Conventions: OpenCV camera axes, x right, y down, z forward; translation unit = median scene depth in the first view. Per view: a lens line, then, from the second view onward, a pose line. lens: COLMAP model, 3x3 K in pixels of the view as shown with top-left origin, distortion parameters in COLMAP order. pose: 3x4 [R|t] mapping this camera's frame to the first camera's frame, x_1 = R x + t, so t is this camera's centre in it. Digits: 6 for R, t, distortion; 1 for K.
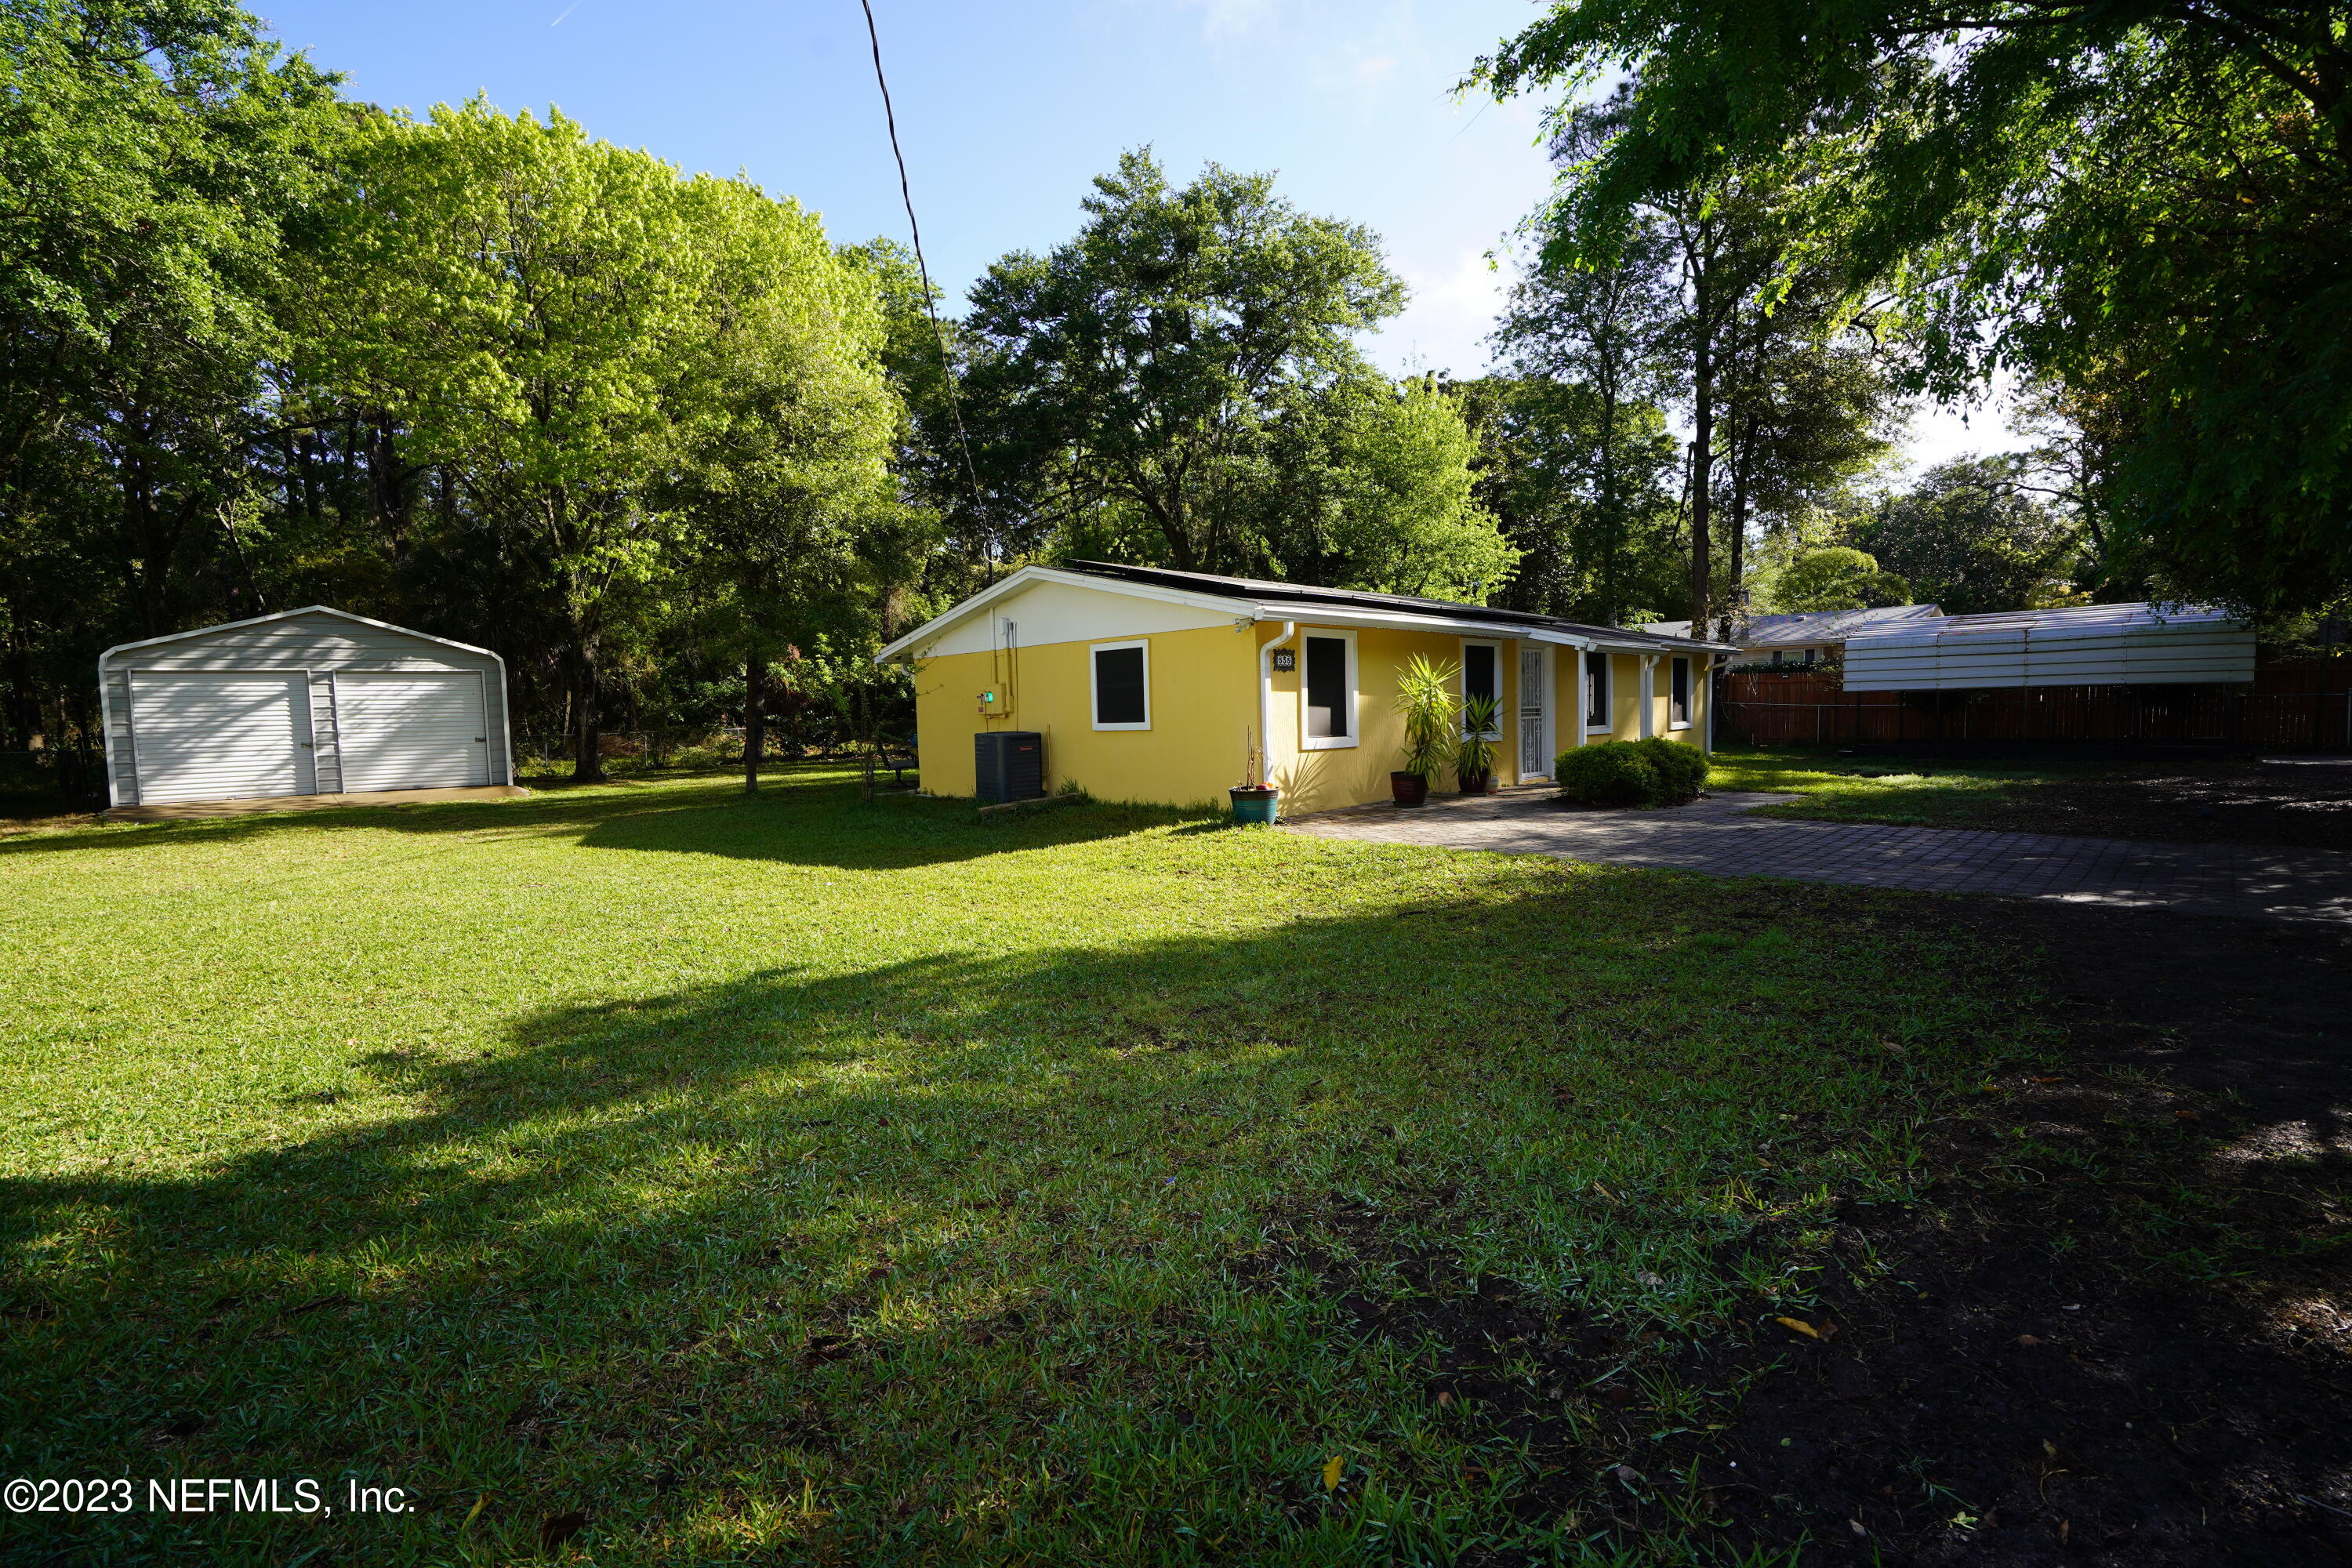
lens RADIAL K [[1126.9, 0, 1176.0], [0, 1126.9, 784.0], [0, 0, 1]] dist [-0.001533, -0.000116]
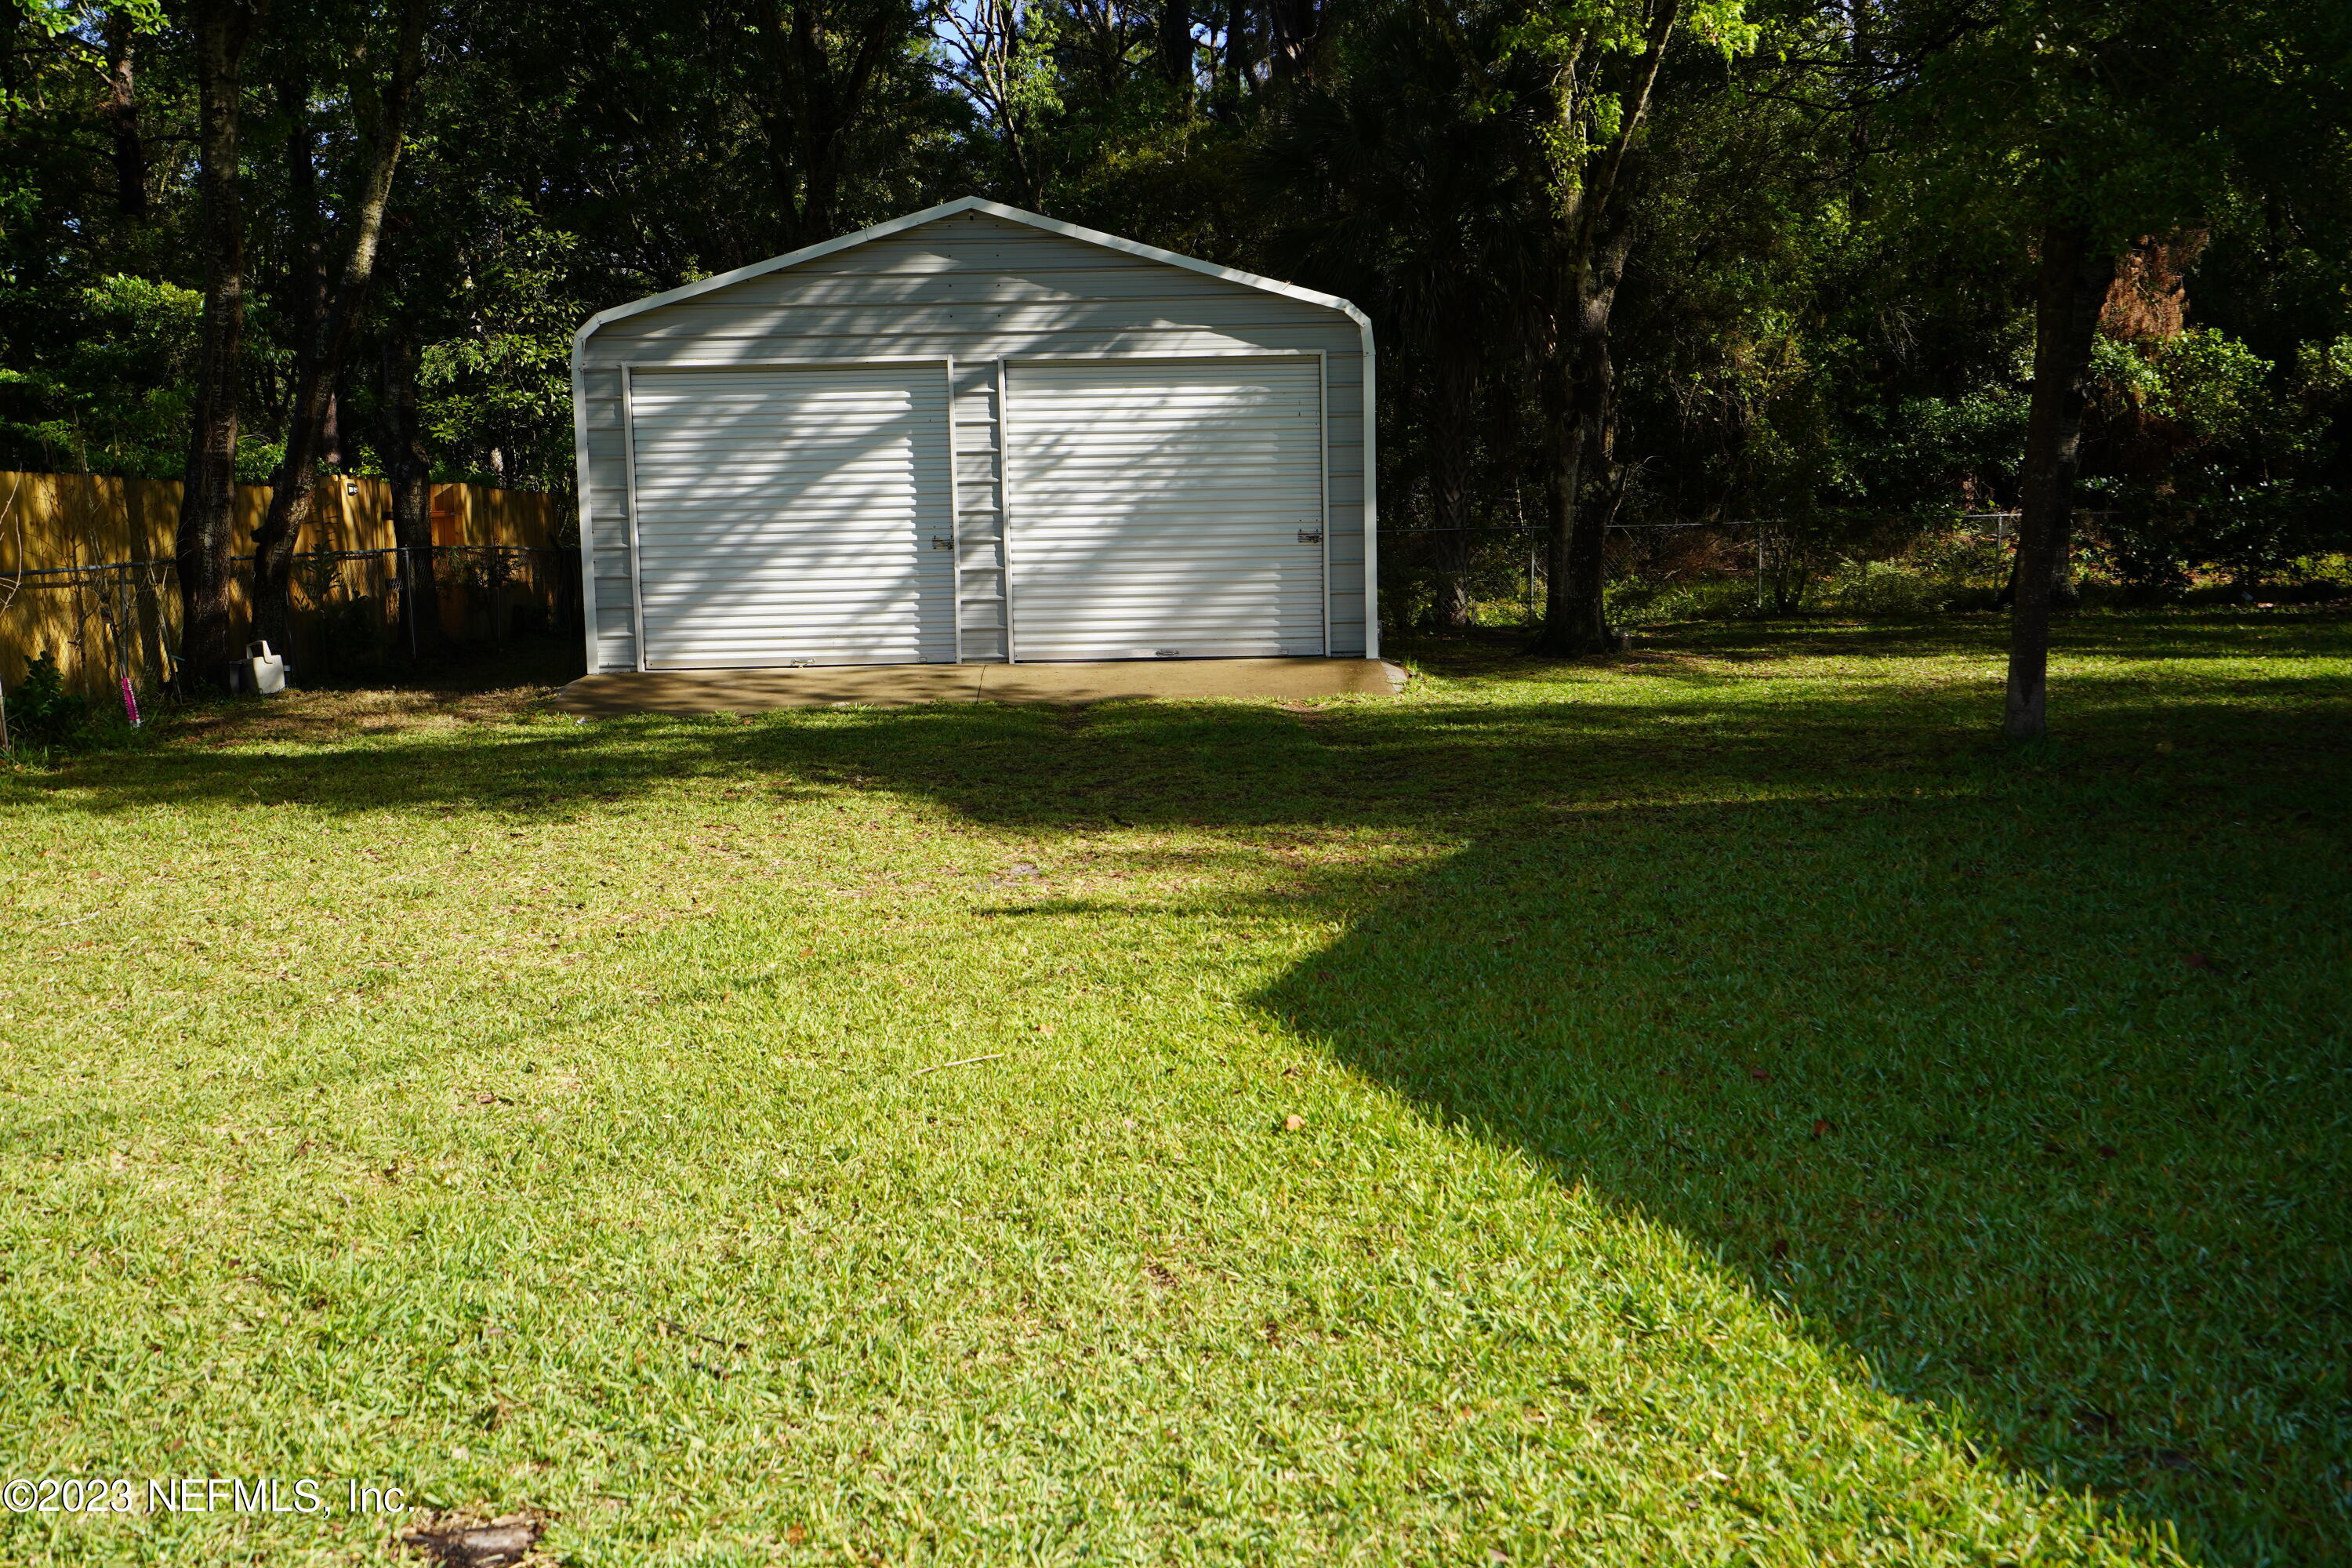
lens RADIAL K [[2276.2, 0, 1173.5], [0, 2276.2, 725.0], [0, 0, 1]] dist [0.094921, -0.001785]
pose [[0.753616, 0.064998, -0.654094, -0.147632], [-0.039727, 0.997784, 0.053380, -0.015167], [0.656114, -0.014242, 0.754528, 0.394272]]
